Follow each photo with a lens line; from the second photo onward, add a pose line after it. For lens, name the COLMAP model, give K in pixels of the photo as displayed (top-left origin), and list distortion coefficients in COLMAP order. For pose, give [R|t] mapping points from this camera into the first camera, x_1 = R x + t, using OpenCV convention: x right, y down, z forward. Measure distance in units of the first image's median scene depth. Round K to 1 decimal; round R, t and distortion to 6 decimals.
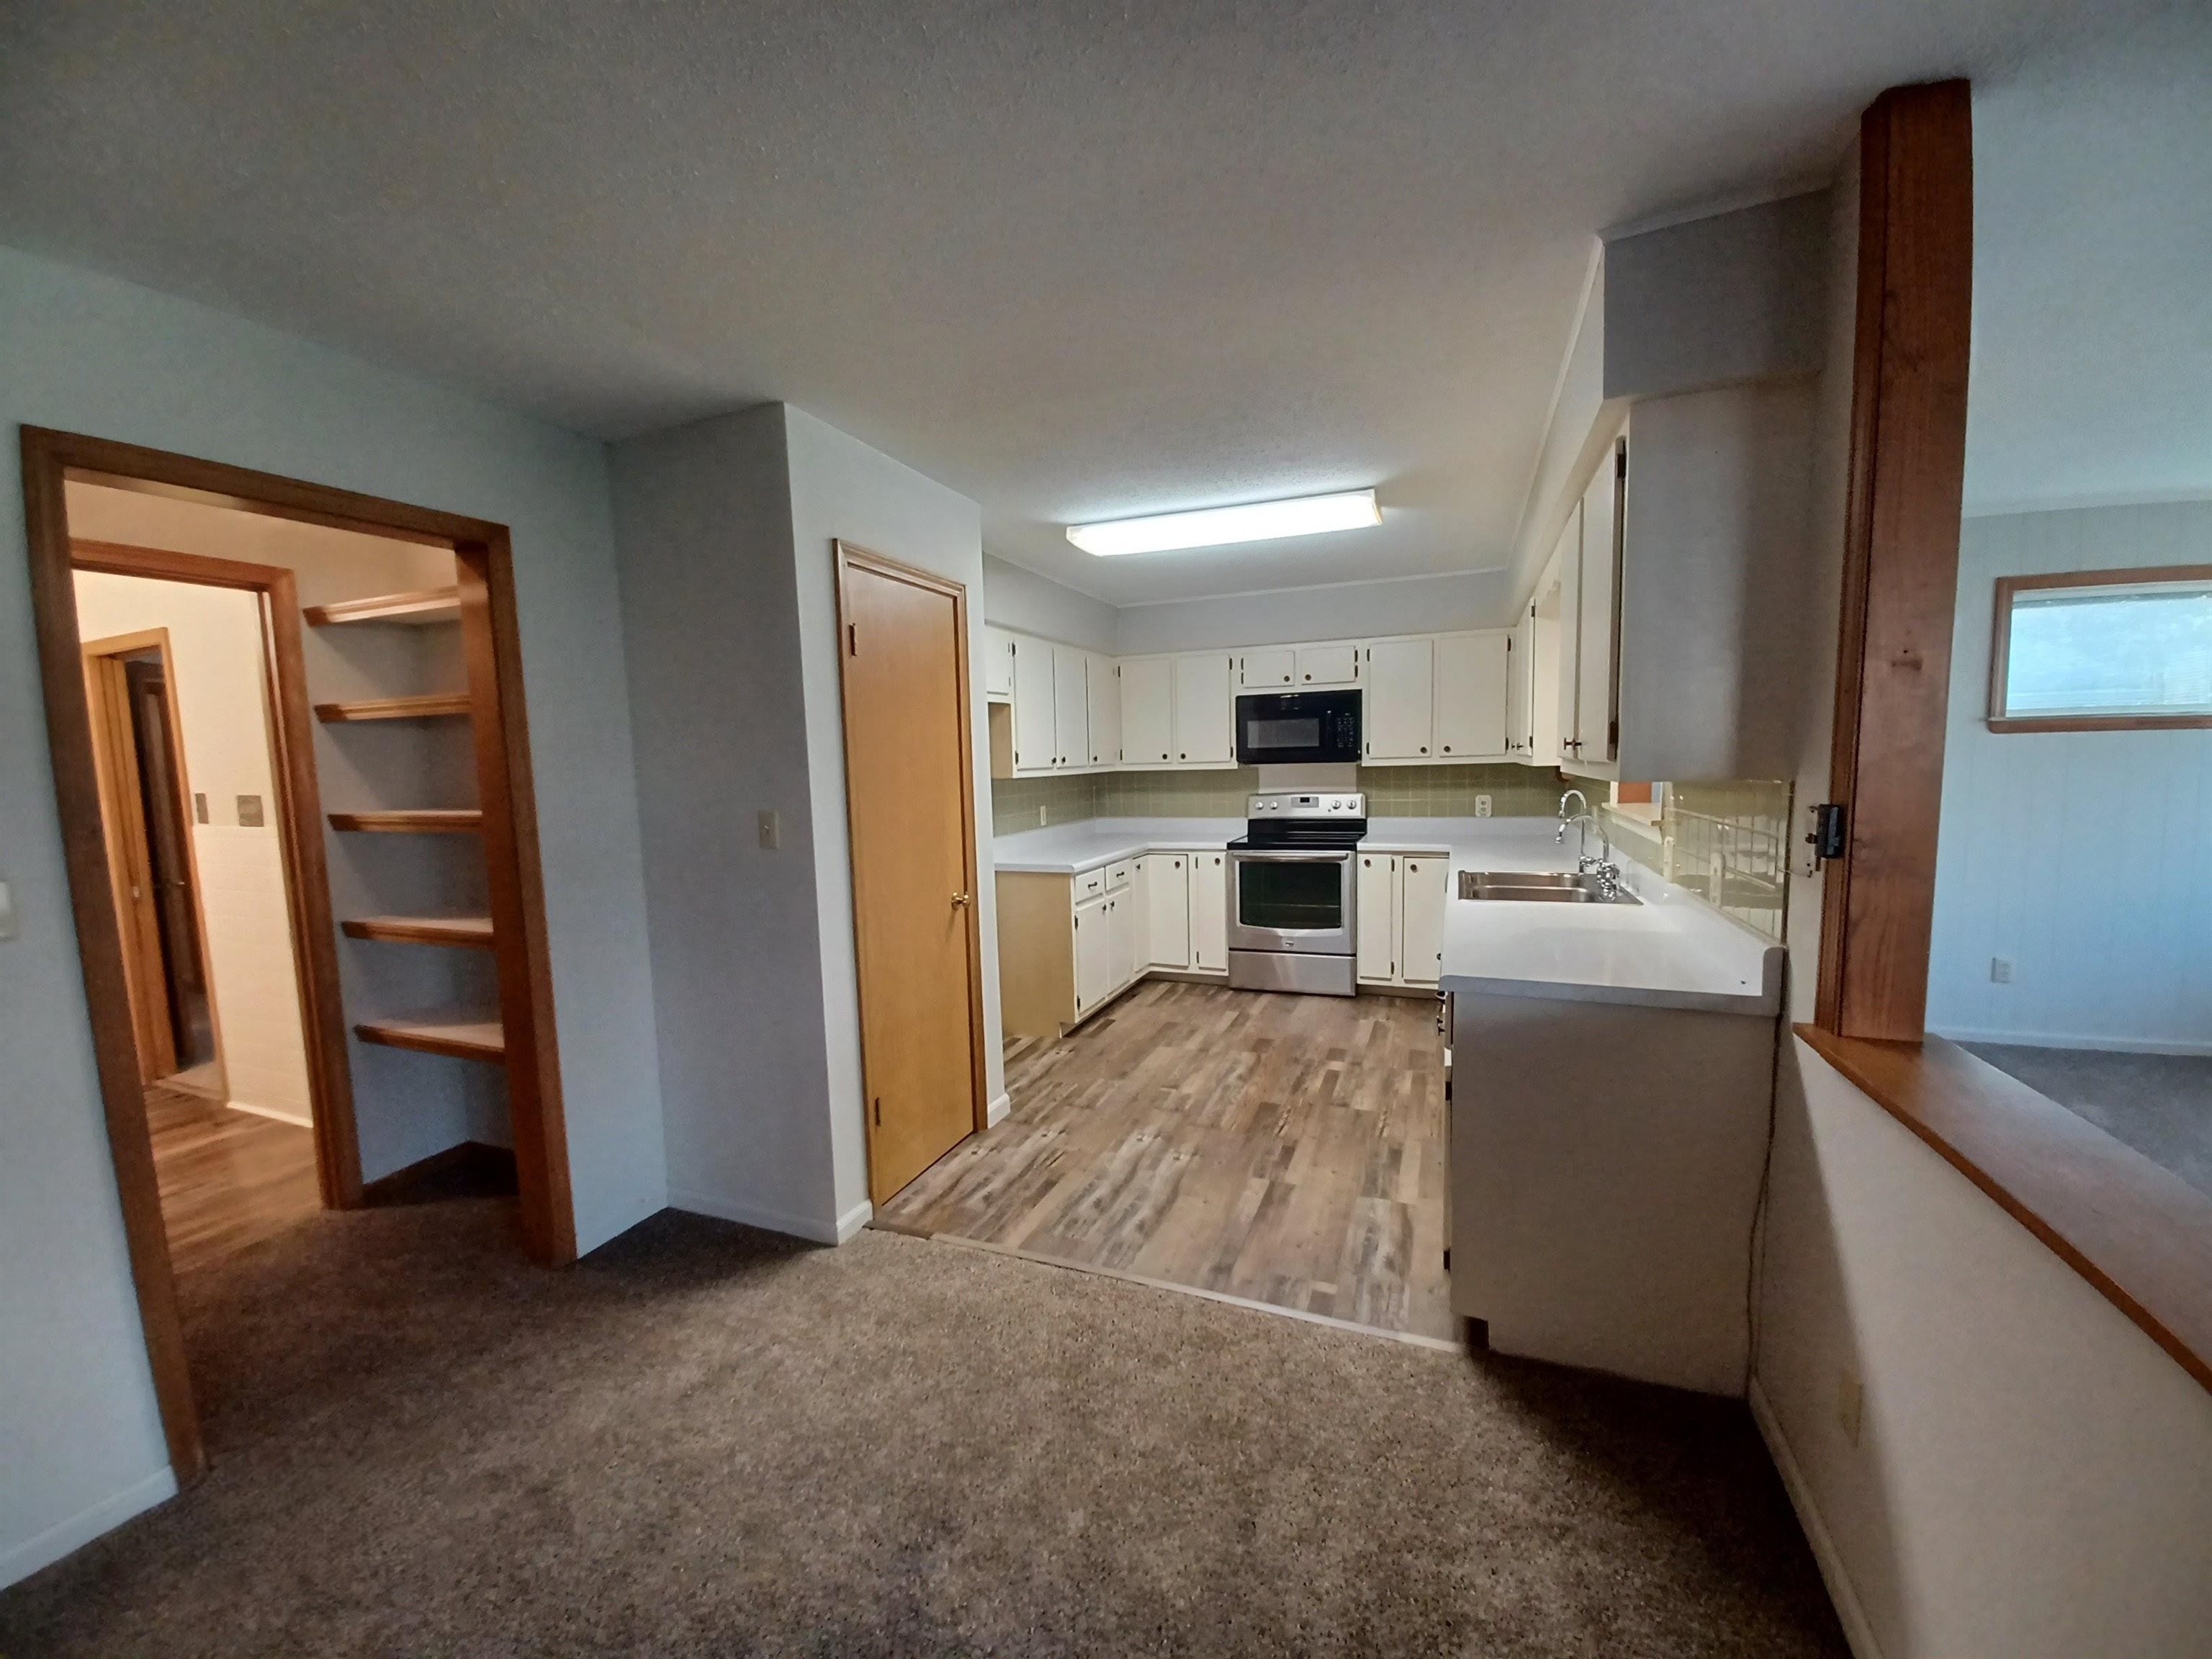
lens RADIAL K [[868.6, 0, 1103.7], [0, 868.6, 848.1], [0, 0, 1]] dist [0.015910, 0.000017]
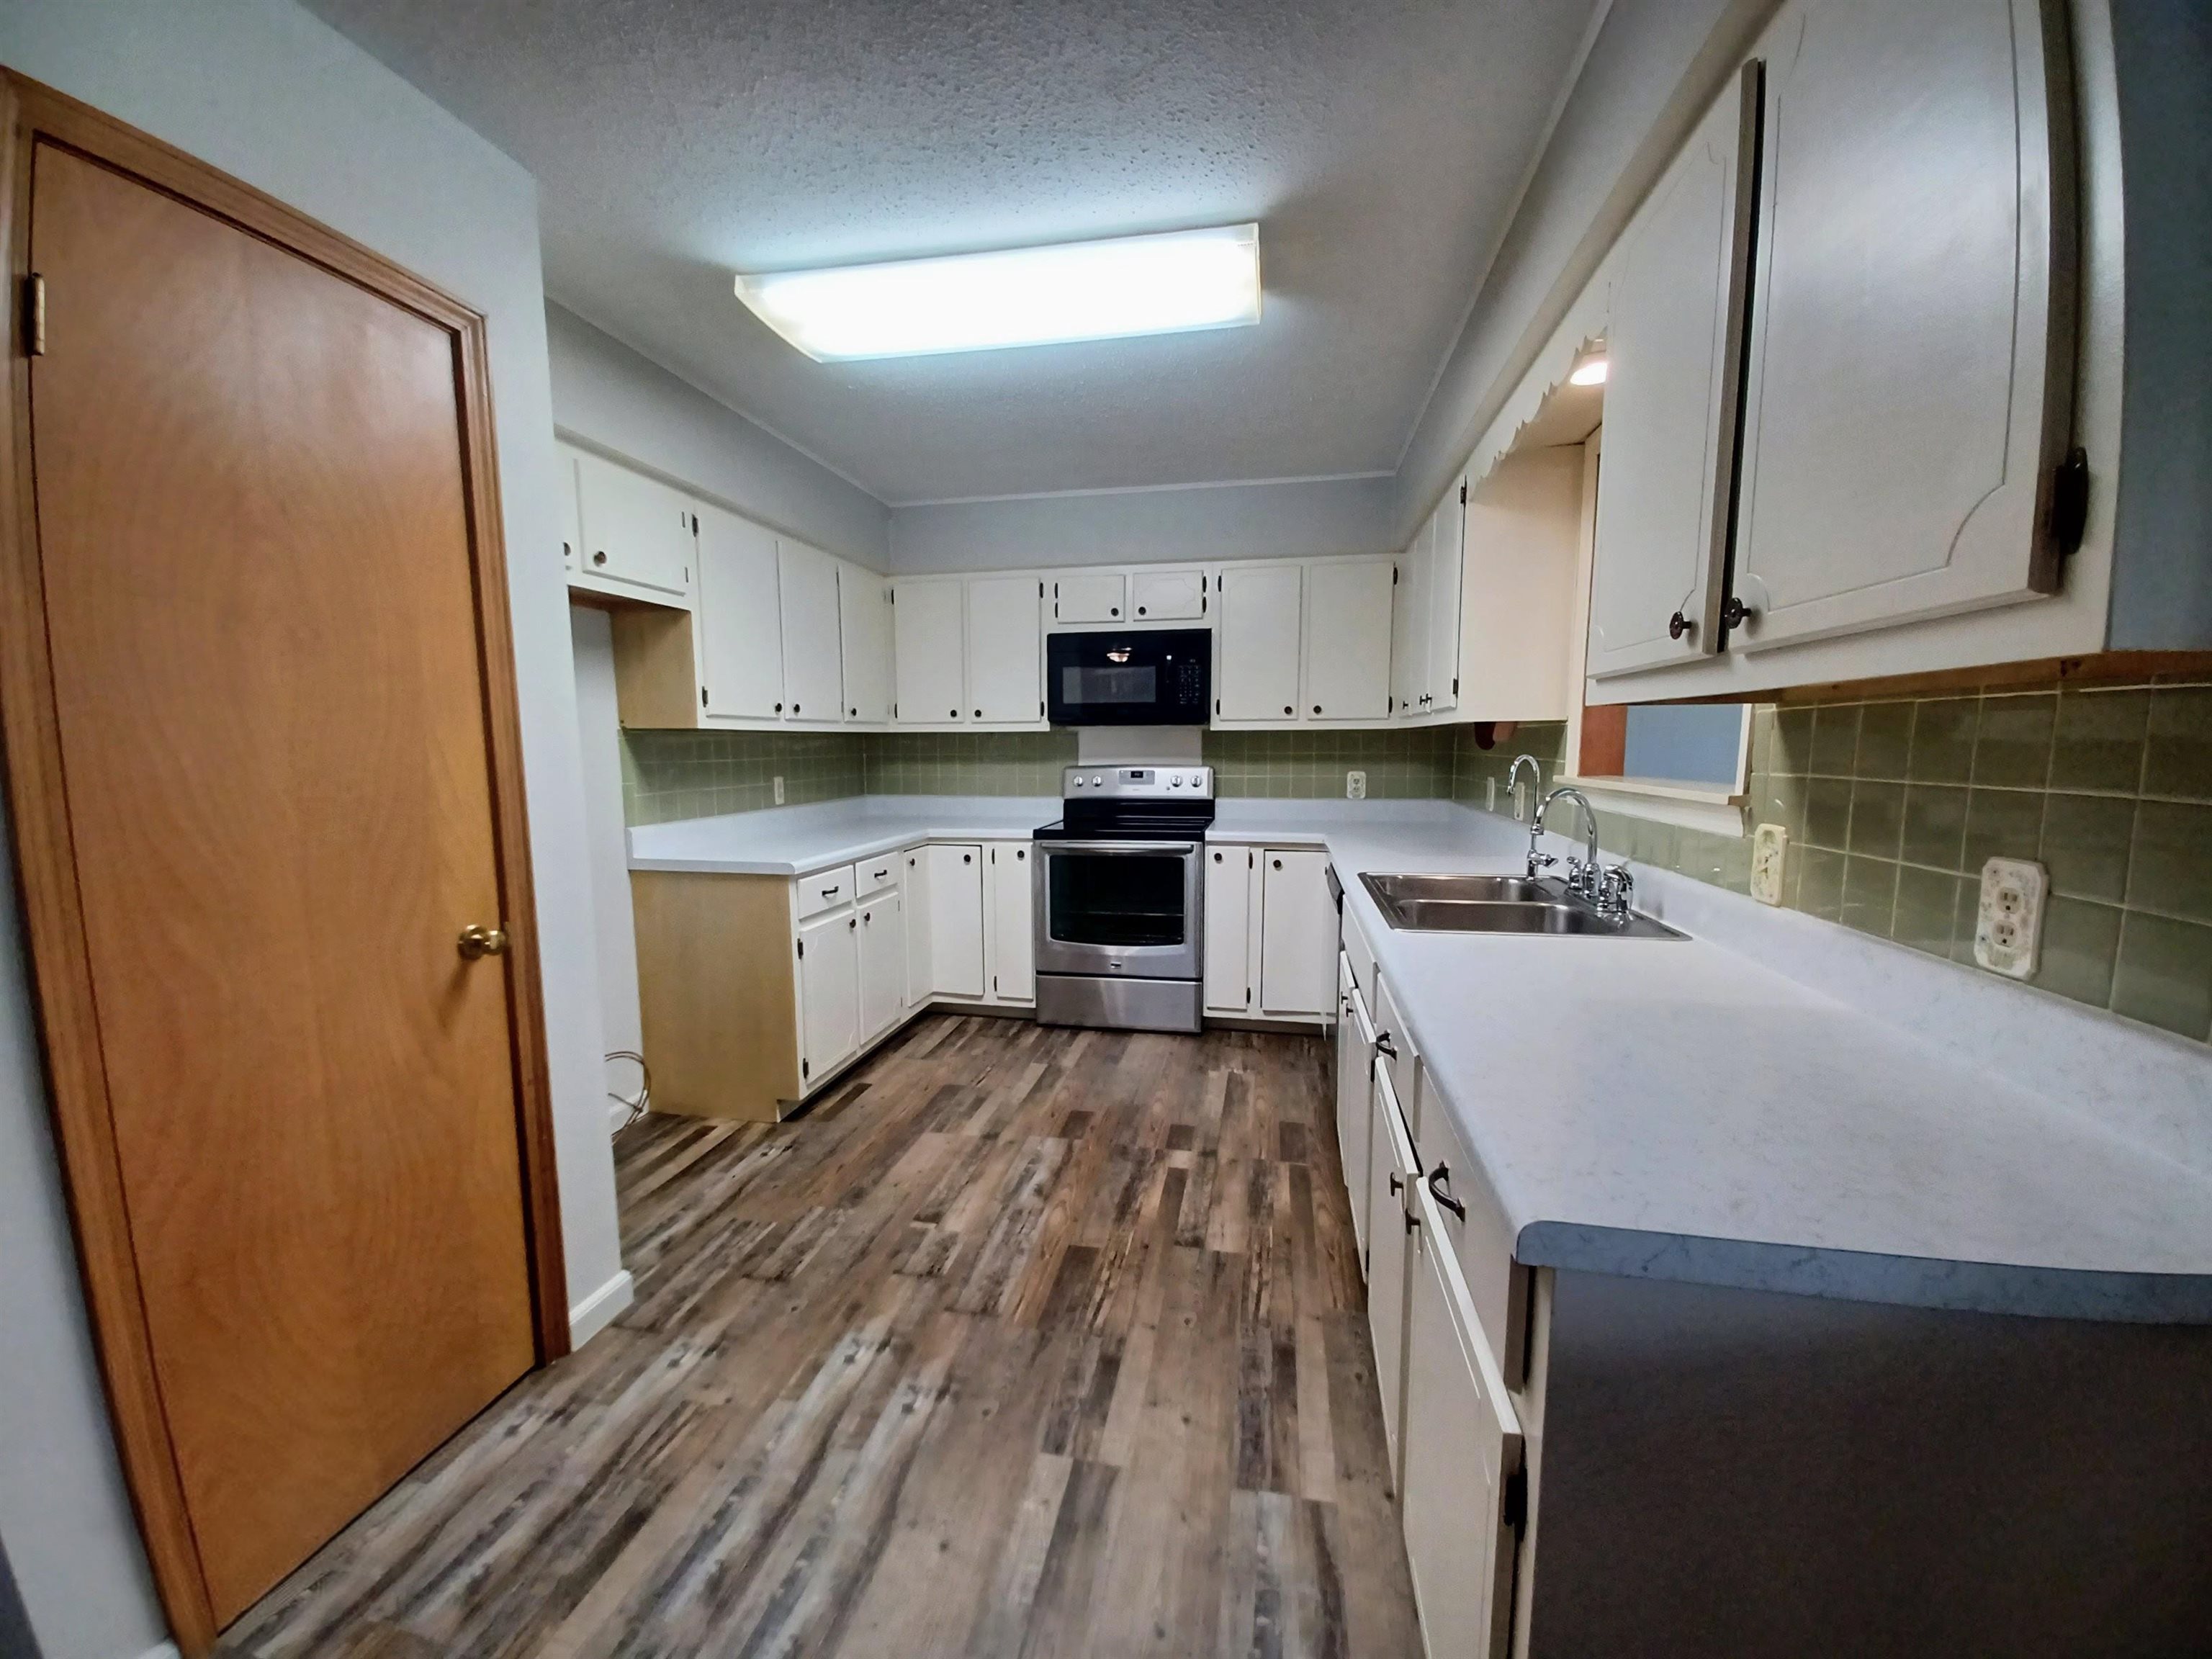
lens RADIAL K [[869.9, 0, 1101.1], [0, 869.9, 845.5], [0, 0, 1]] dist [-0.001612, -0.000420]
pose [[0.982223, 0.001565, 0.187714, 0.069904], [-0.004193, 0.999899, 0.013603, -0.003674], [-0.187673, -0.014149, 0.982130, 0.312489]]
